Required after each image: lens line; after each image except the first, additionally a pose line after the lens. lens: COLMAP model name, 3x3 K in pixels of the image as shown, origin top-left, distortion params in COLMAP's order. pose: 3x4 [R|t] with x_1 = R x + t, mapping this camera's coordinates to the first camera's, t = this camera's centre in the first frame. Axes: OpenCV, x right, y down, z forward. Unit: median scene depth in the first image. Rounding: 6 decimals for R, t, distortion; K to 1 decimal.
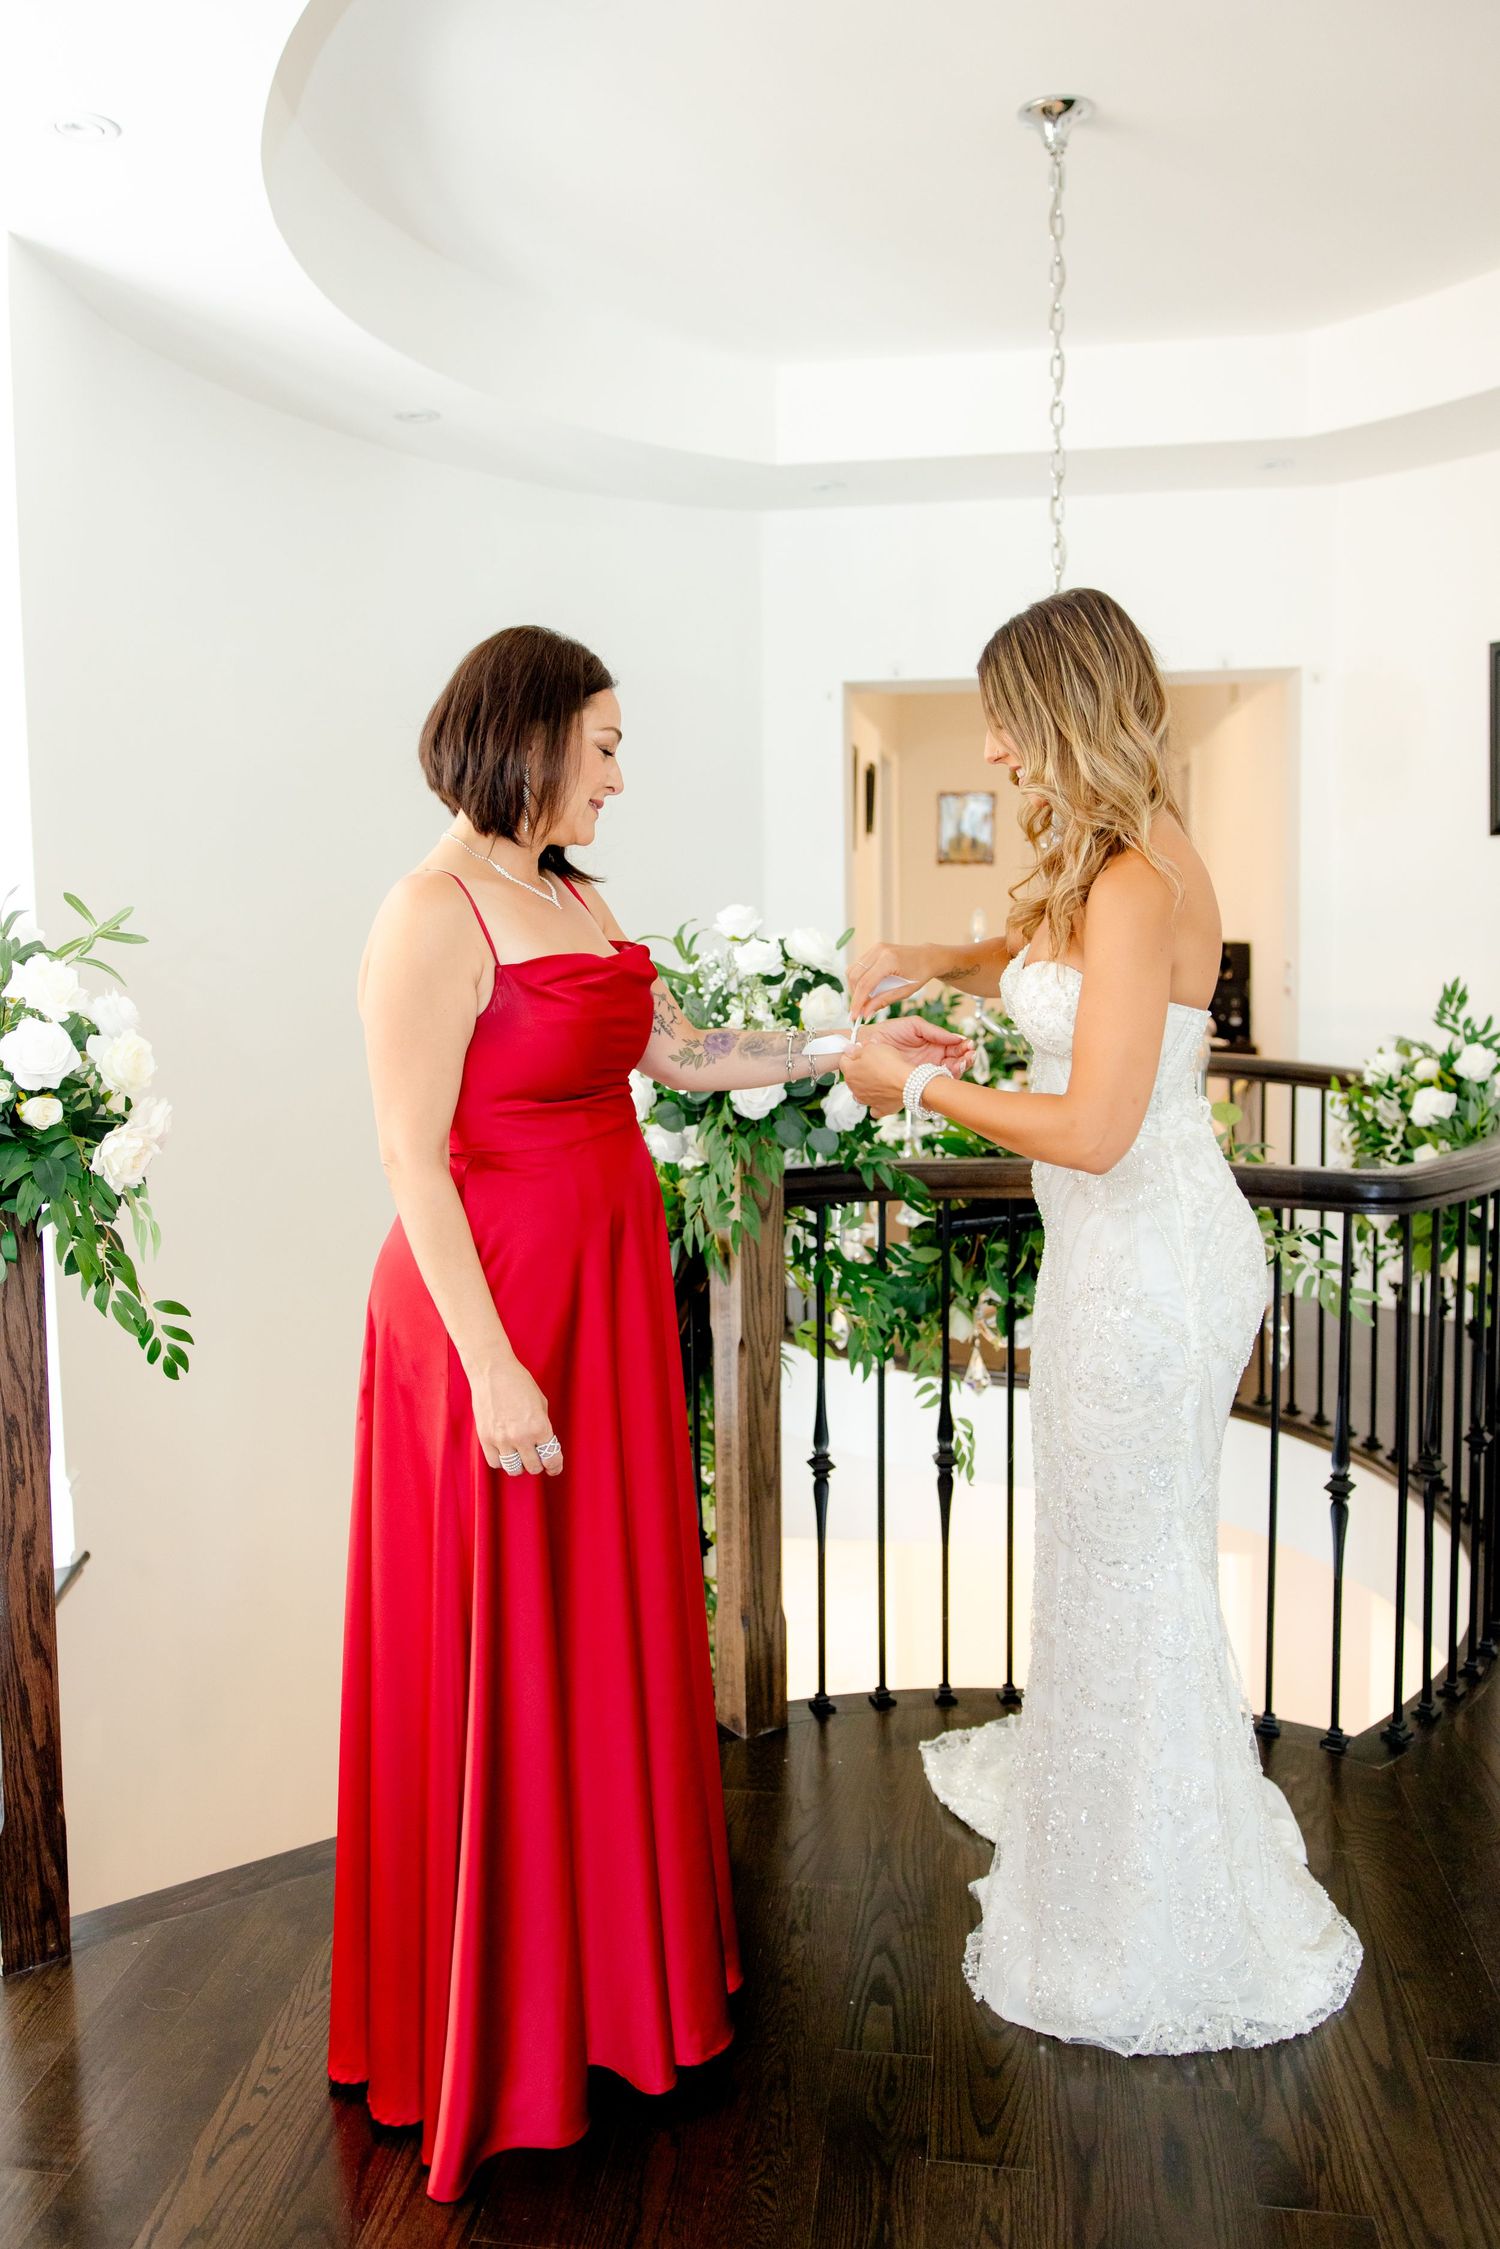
lens RADIAL K [[1763.8, 0, 715.3], [0, 1763.8, 1052.9], [0, 0, 1]] dist [-0.003695, 0.011605]
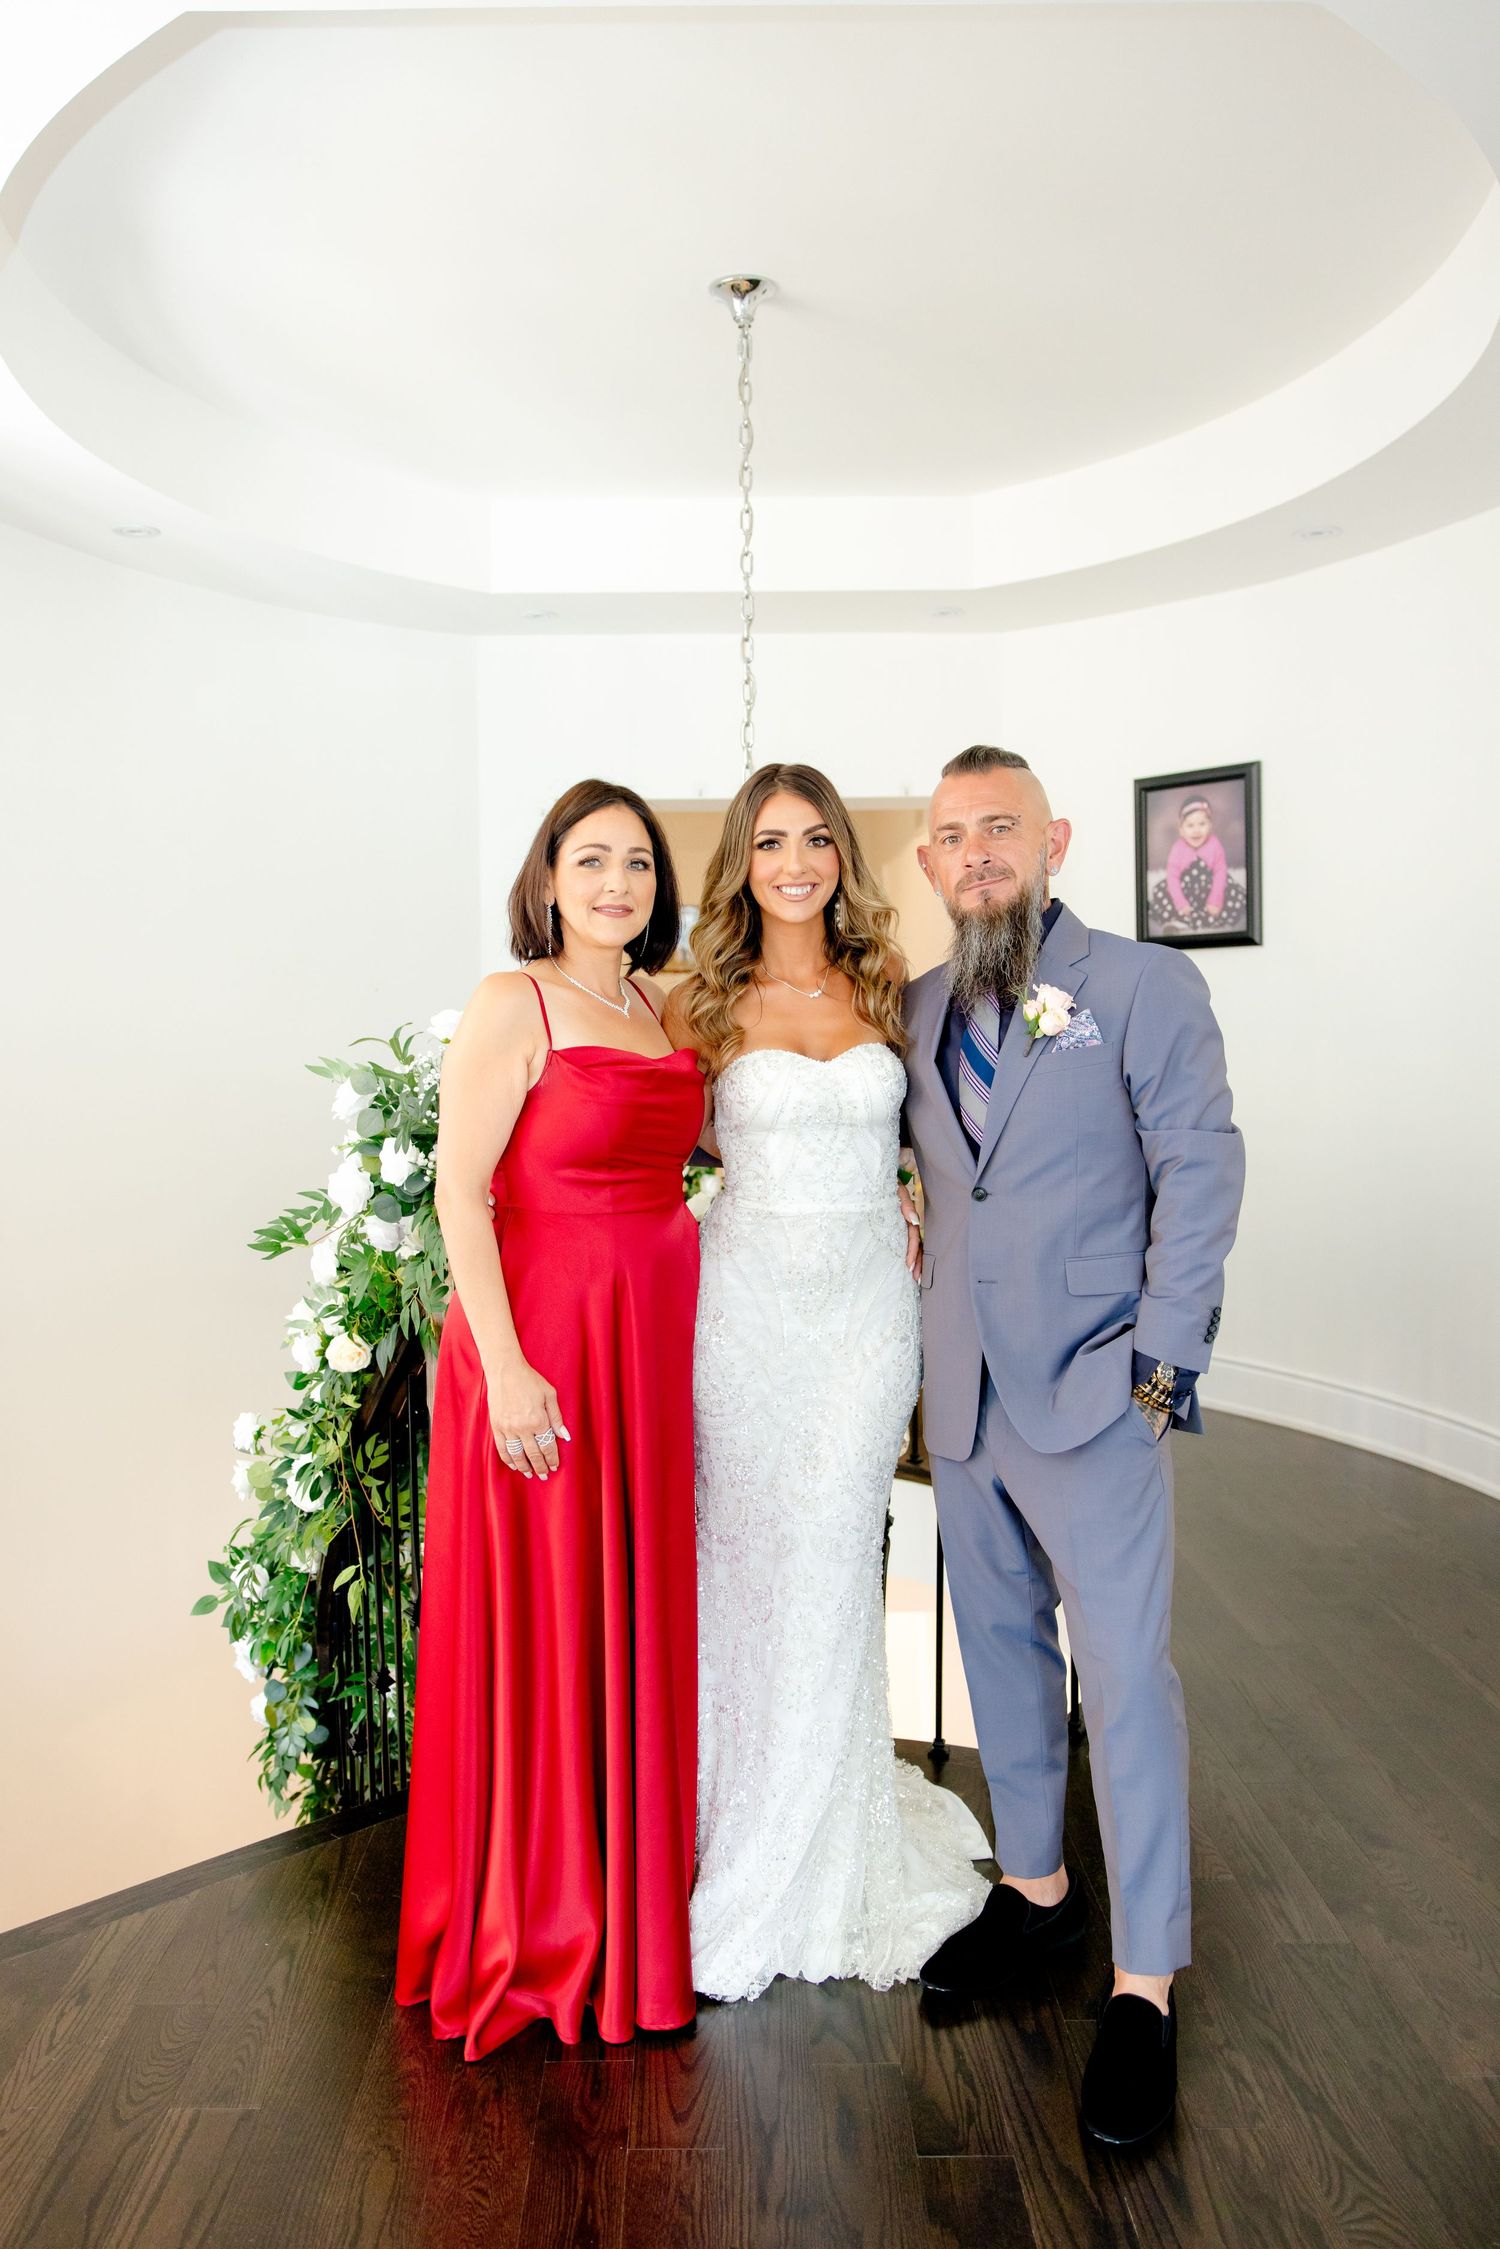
lens RADIAL K [[1713.4, 0, 716.8], [0, 1713.4, 1129.4], [0, 0, 1]] dist [-0.010018, 0.010416]
pose [[0.987146, -0.005390, 0.159733, 0.005578], [0.007837, 0.999861, -0.014692, 0.005186], [-0.159632, 0.015755, 0.987051, -0.048075]]
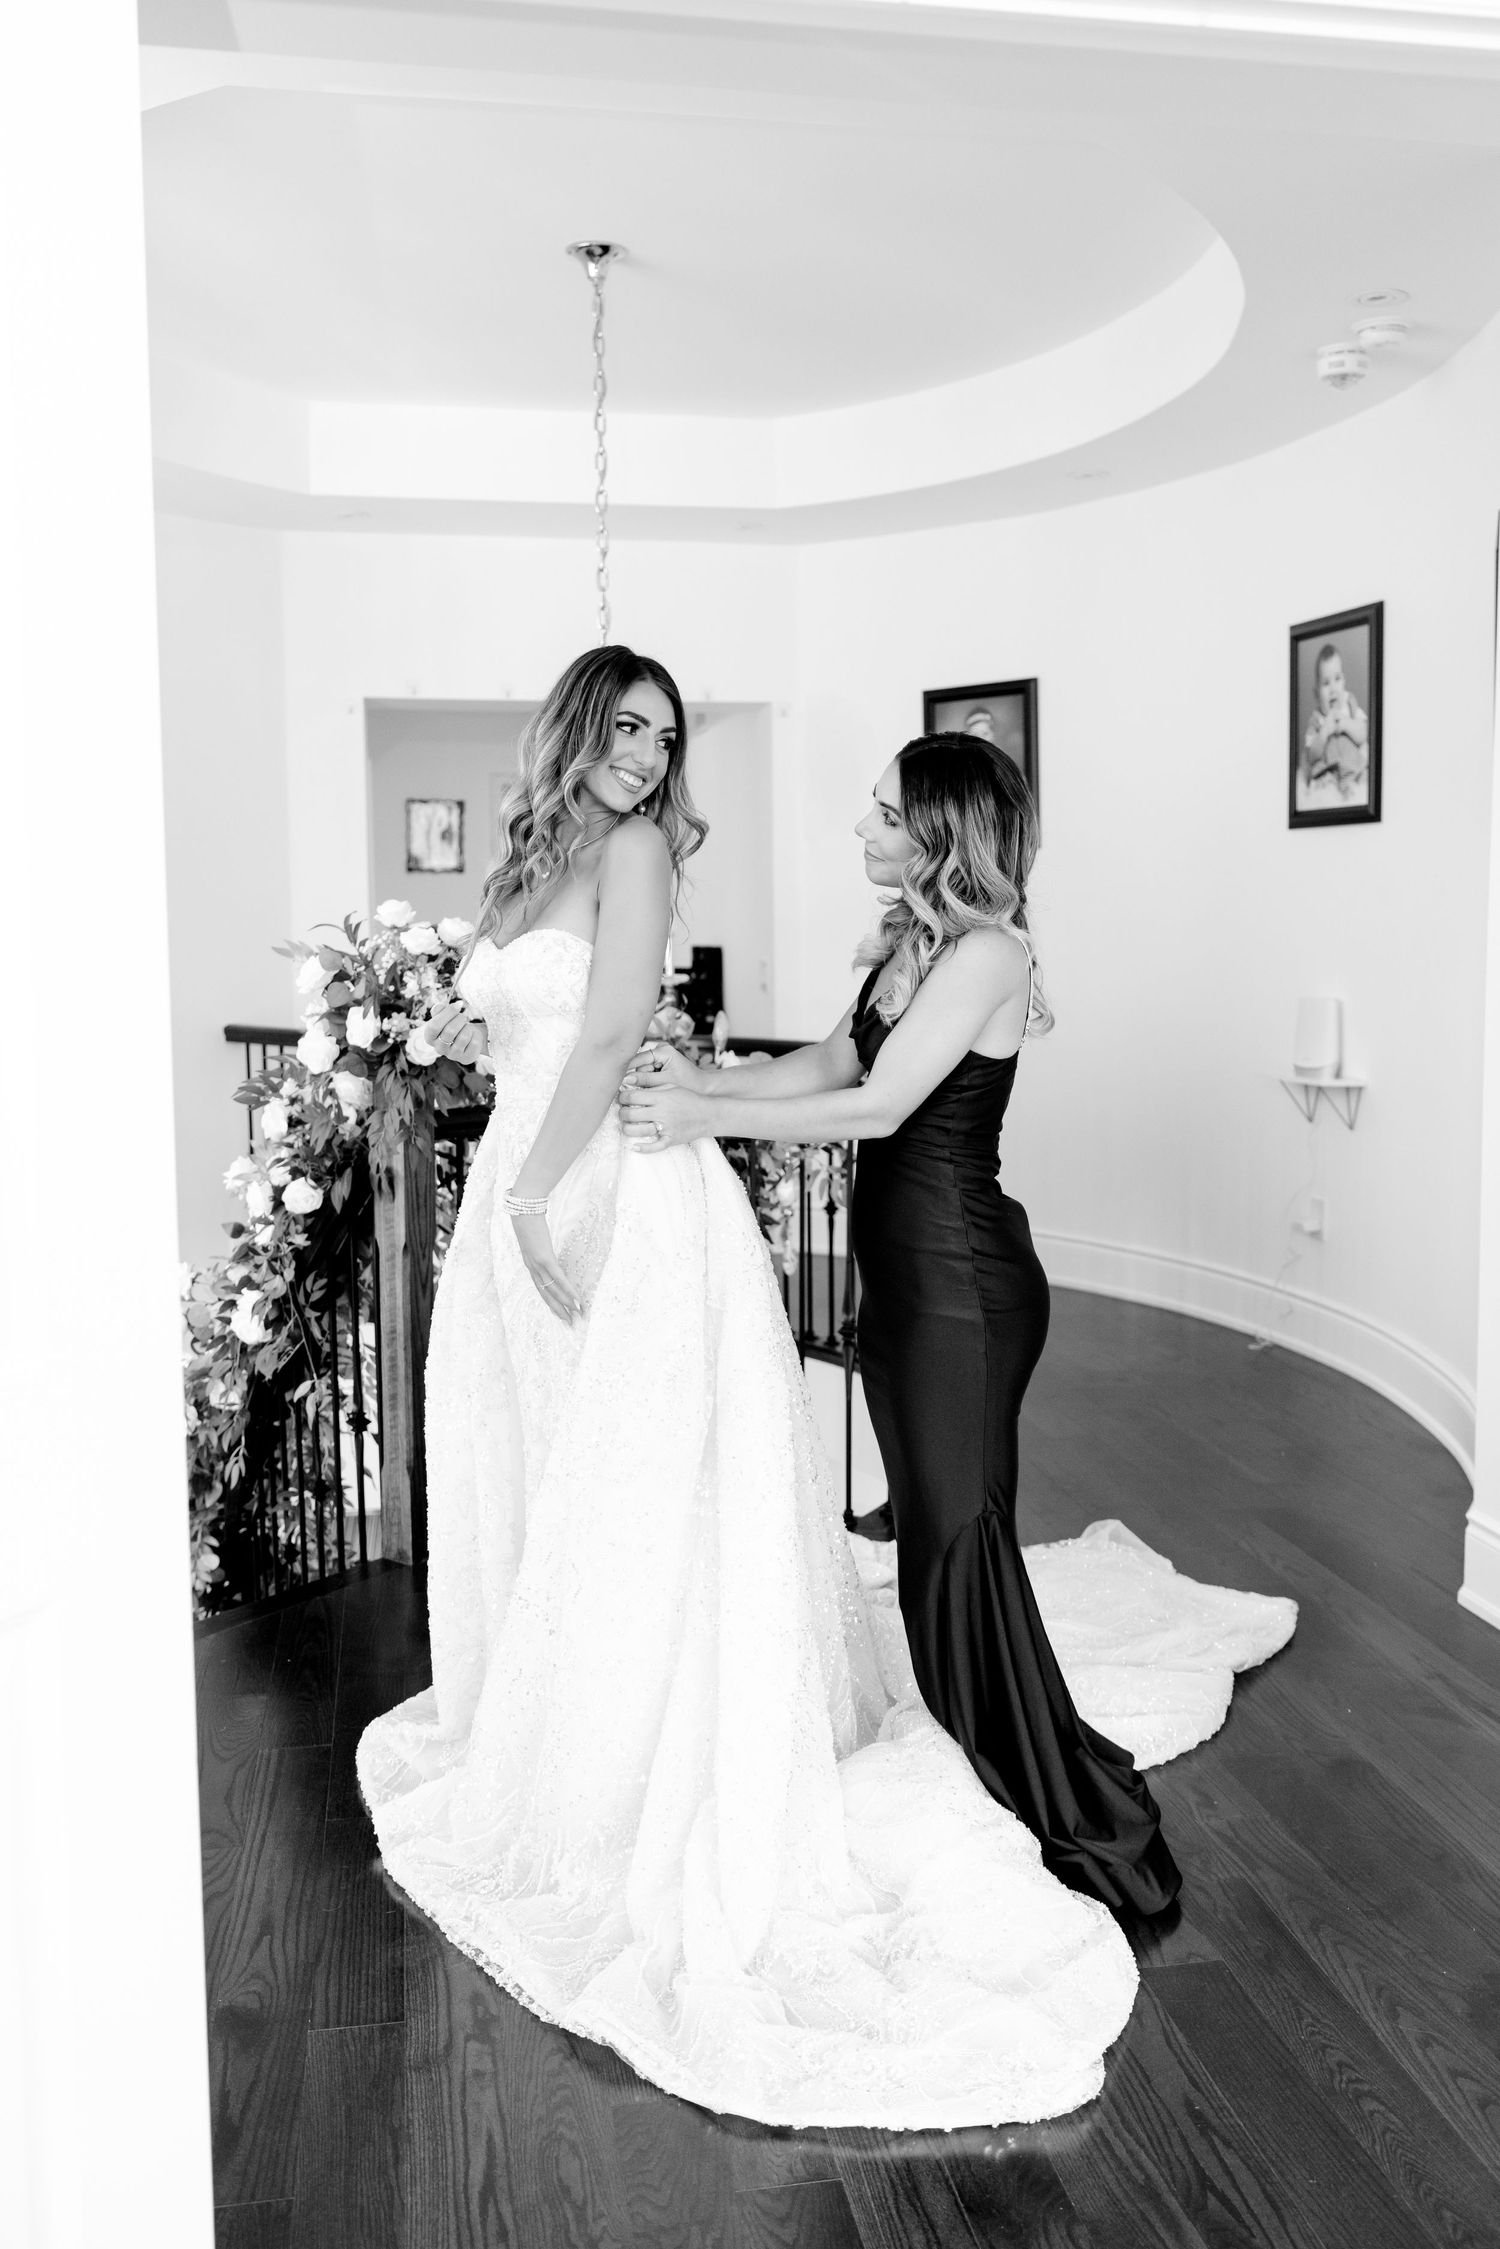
lens RADIAL K [[1918.2, 0, 756.1], [0, 1918.2, 1090.1], [0, 0, 1]] dist [0.022460, 0.003527]
pose [[0.944760, -0.023405, 0.326927, -0.188657], [0.021318, 0.999723, 0.009966, 0.042446], [-0.327070, -0.002446, 0.944997, -0.367280]]
